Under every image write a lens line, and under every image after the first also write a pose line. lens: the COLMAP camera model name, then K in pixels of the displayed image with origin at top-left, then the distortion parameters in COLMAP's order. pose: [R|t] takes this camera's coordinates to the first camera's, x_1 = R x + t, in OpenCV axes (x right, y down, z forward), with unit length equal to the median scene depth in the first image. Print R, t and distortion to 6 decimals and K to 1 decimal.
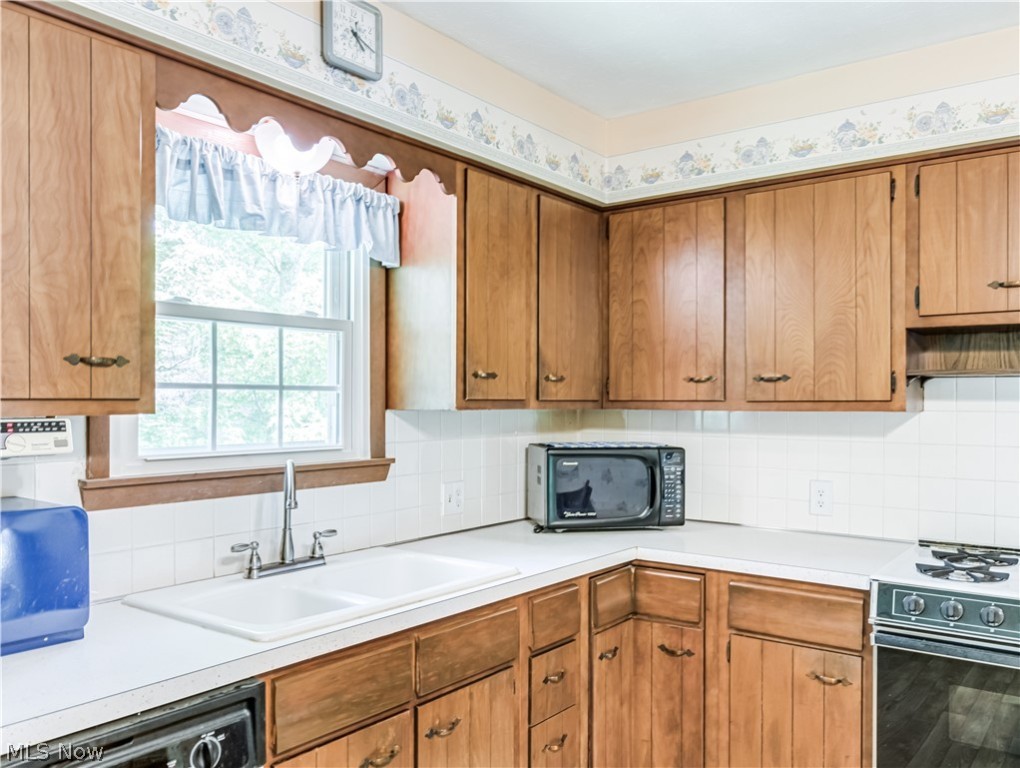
lens RADIAL K [[846.6, 0, 479.7], [0, 846.6, 396.8], [0, 0, 1]] dist [0.012269, -0.009122]
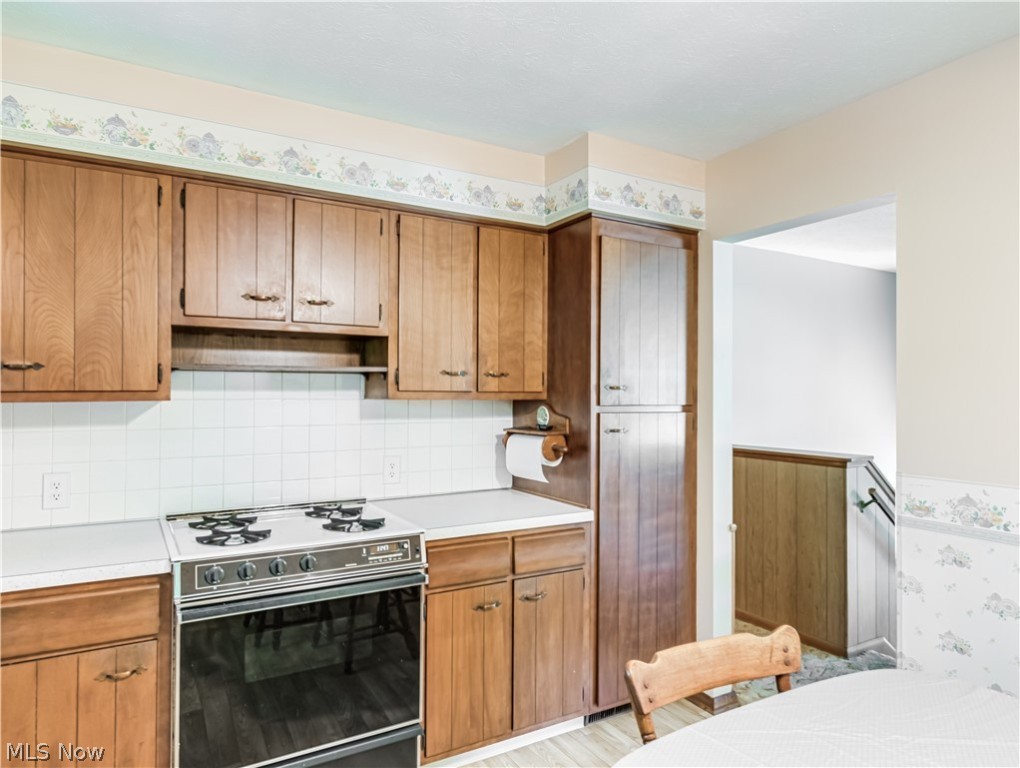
lens RADIAL K [[647.1, 0, 507.8], [0, 647.1, 382.1], [0, 0, 1]] dist [0.006732, -0.002556]
pose [[0.361999, 0.011327, 0.932109, -0.117841], [-0.005363, 0.999935, -0.010069, -0.000633], [-0.932163, -0.001355, 0.362037, 0.278100]]
